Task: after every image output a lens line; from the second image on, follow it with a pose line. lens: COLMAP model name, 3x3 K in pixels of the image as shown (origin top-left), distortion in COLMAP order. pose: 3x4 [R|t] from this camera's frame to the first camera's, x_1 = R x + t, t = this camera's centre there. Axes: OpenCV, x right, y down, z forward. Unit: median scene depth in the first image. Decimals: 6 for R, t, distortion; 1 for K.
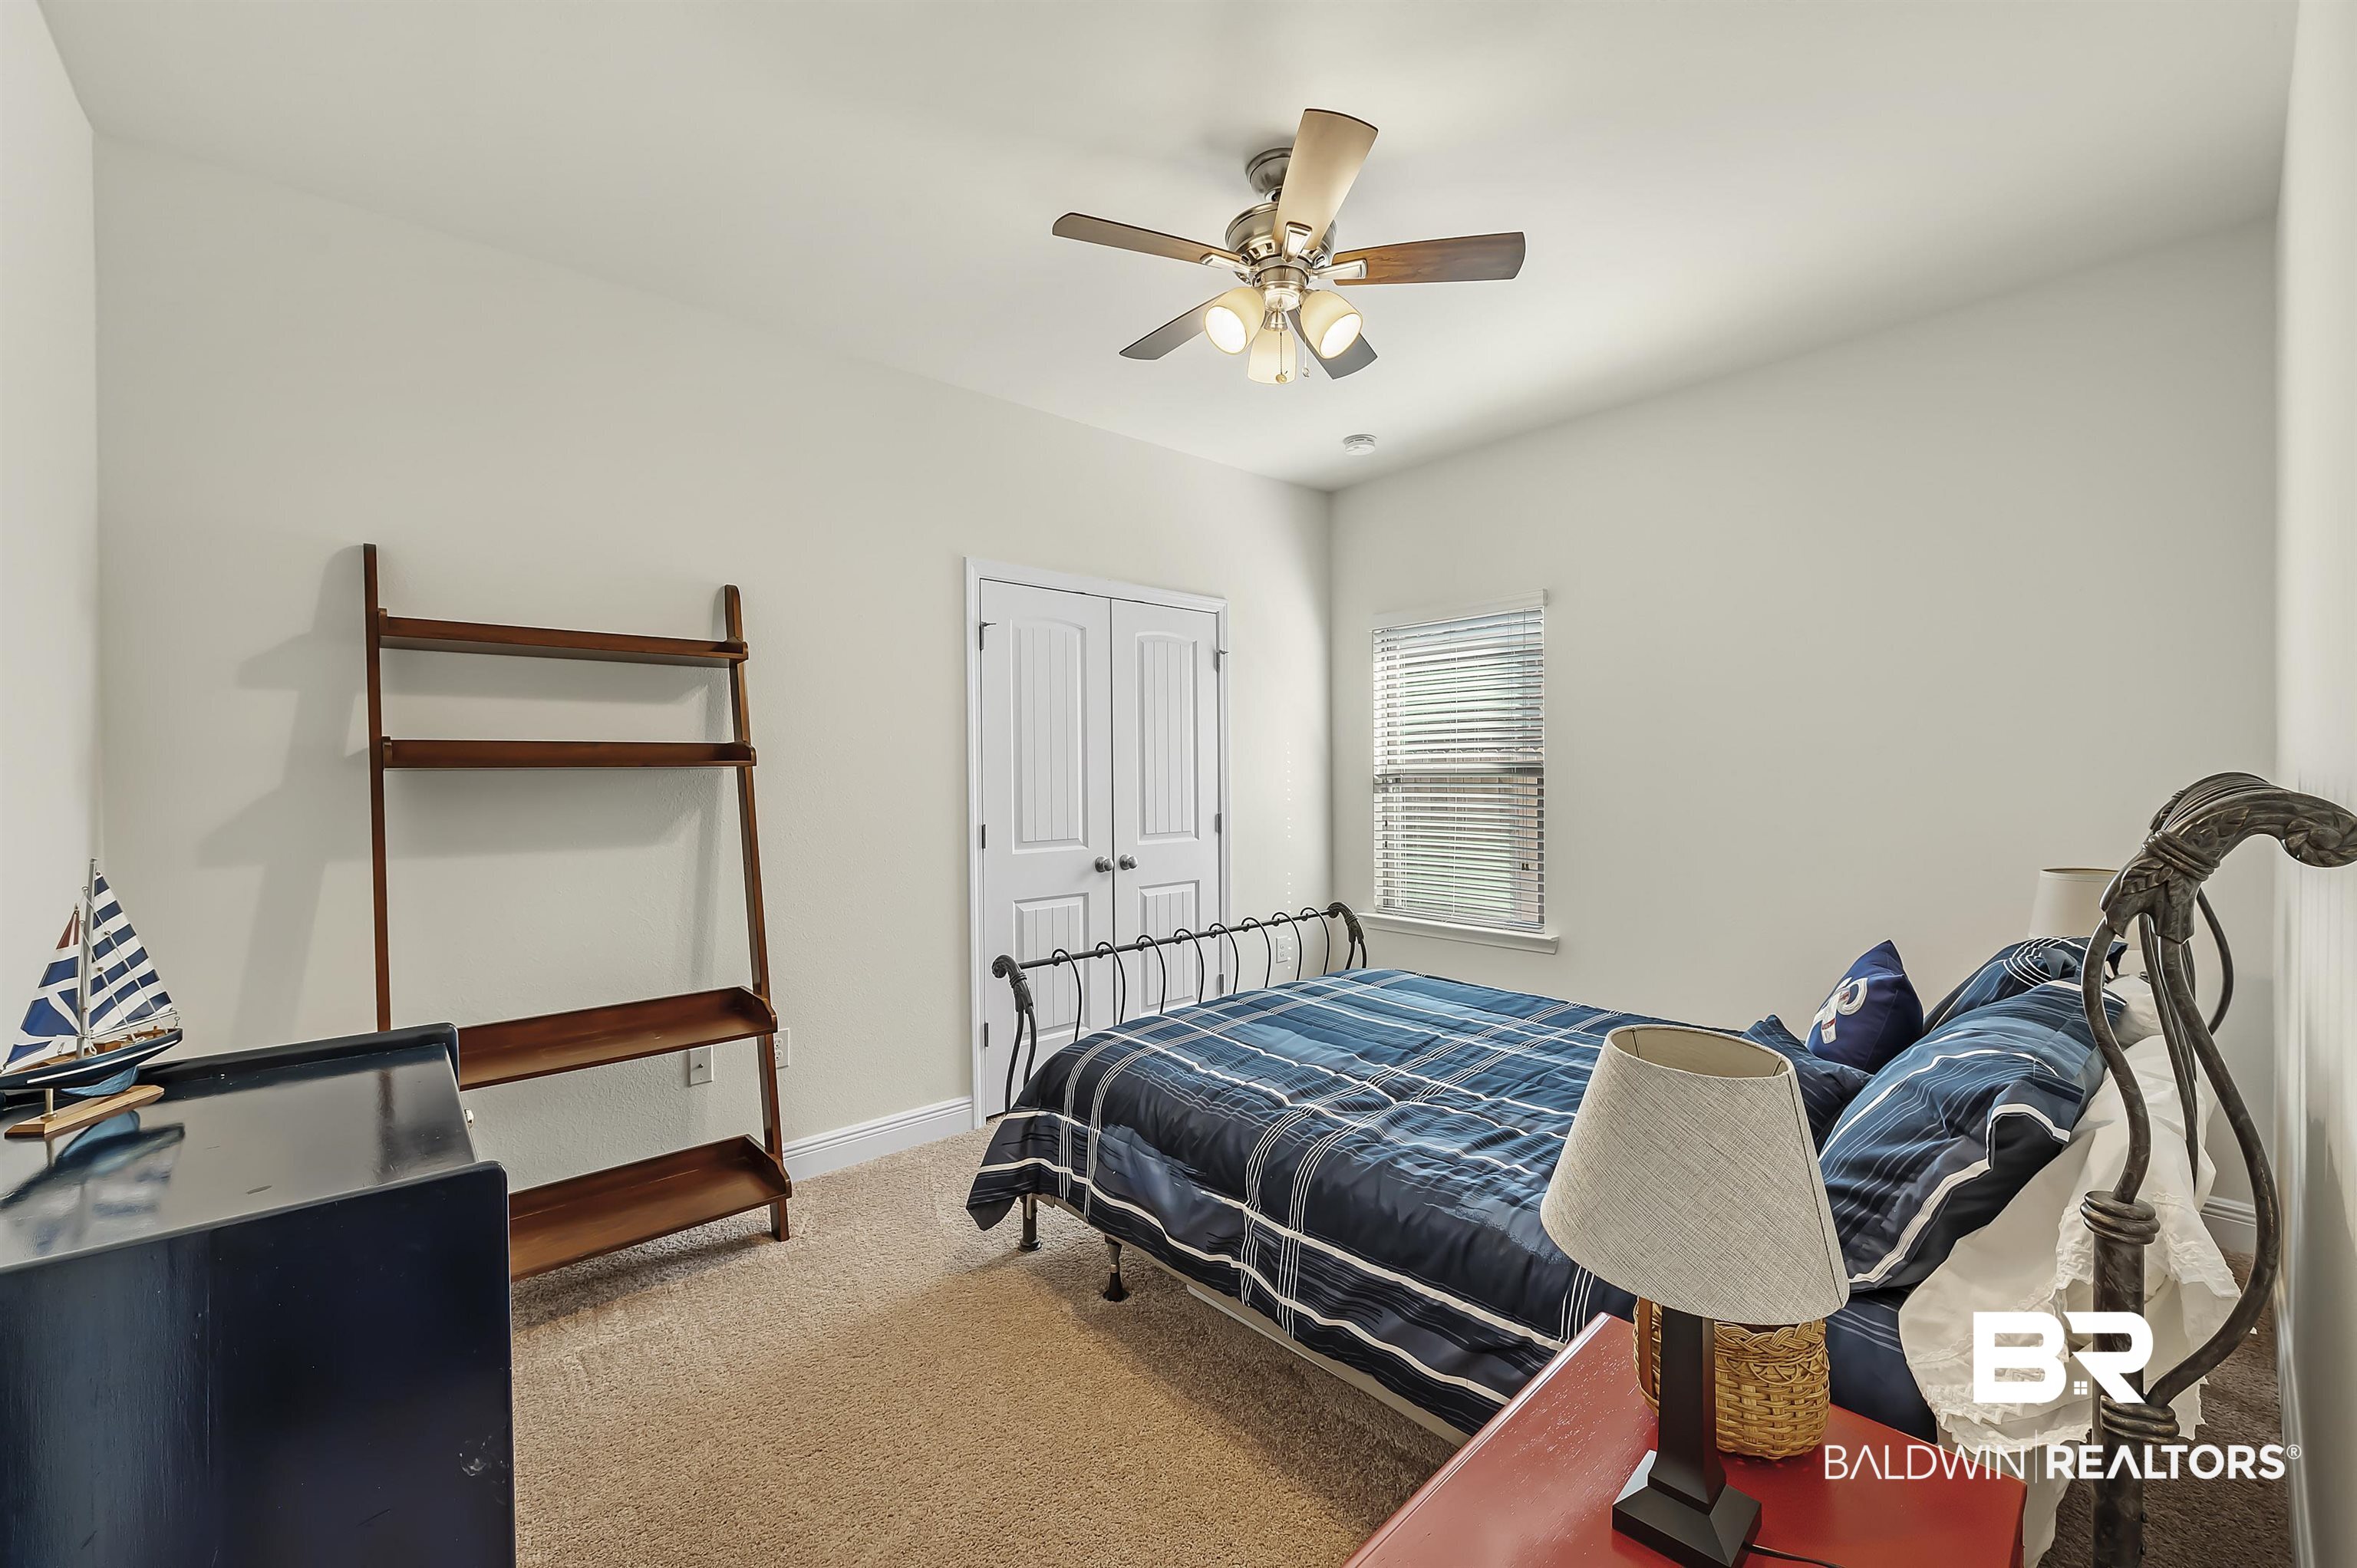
lens RADIAL K [[943.6, 0, 1187.1], [0, 943.6, 776.0], [0, 0, 1]] dist [-0.007597, 0.000184]
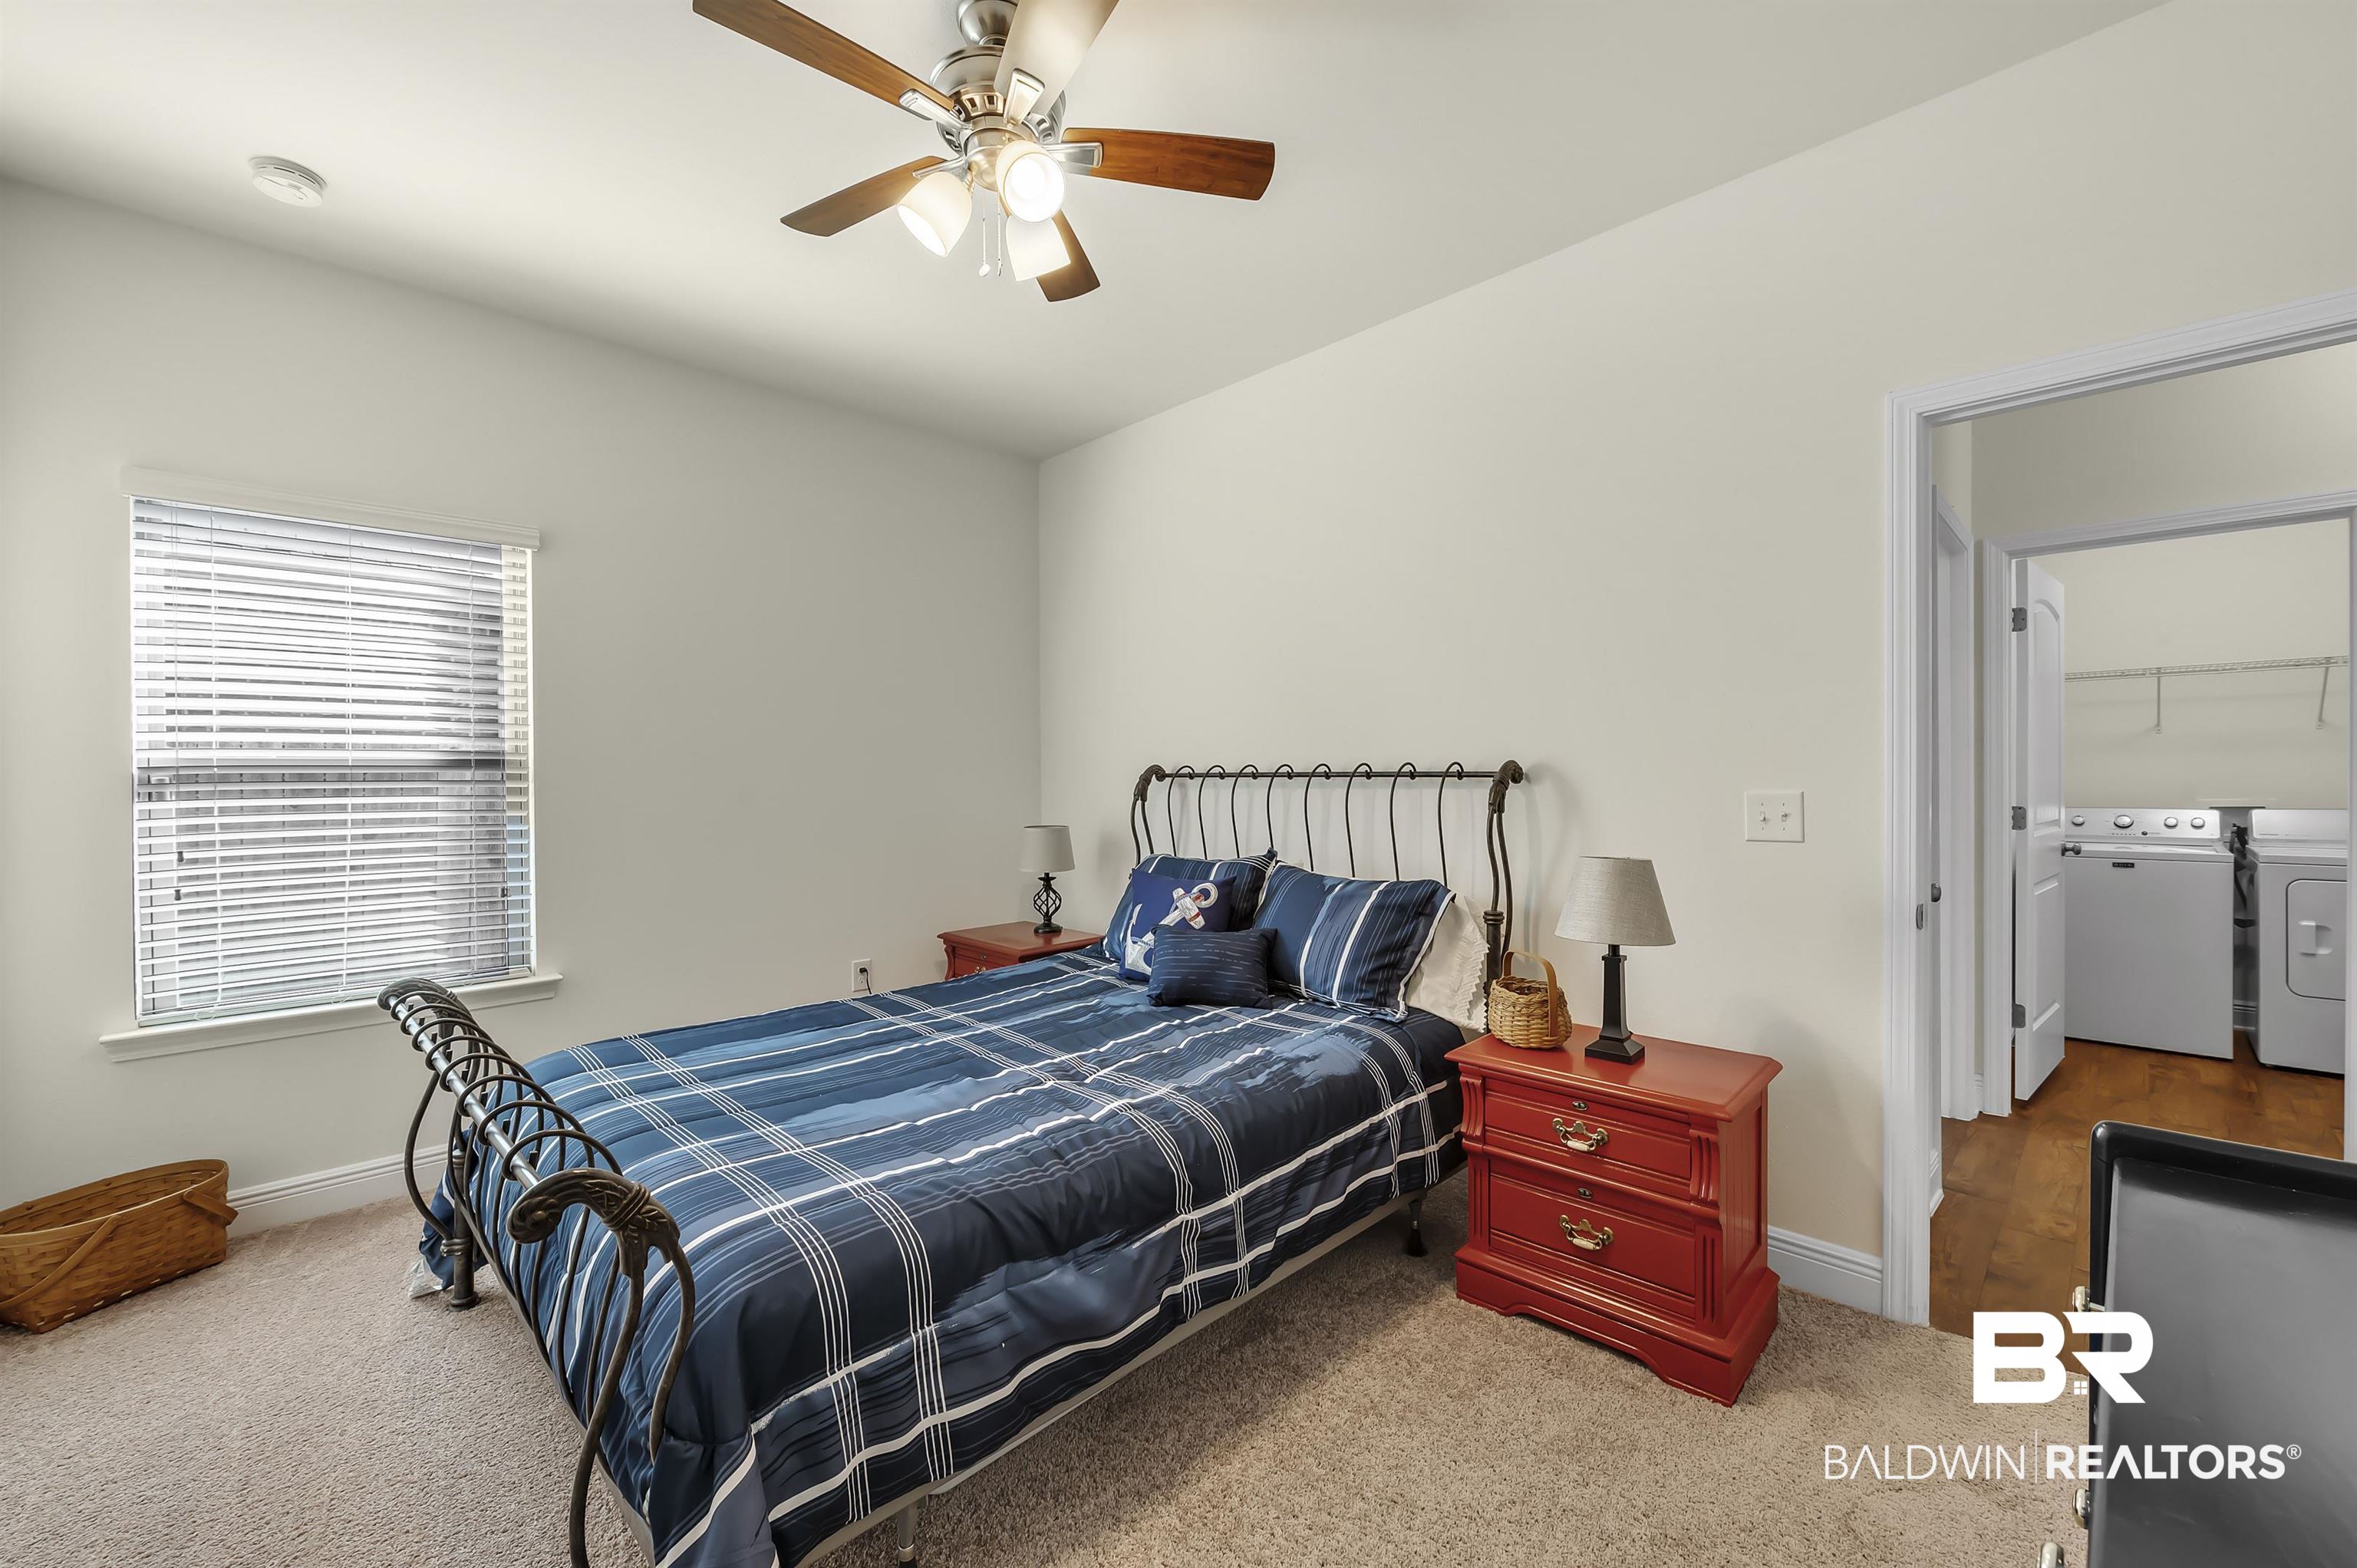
lens RADIAL K [[943.6, 0, 1187.9], [0, 943.6, 783.9], [0, 0, 1]] dist [-0.007597, 0.000184]
pose [[-0.064090, -0.001399, 0.997943, -0.717881], [0.012920, 0.999914, 0.002231, 0.028217], [-0.997860, 0.013036, -0.064067, 0.880260]]
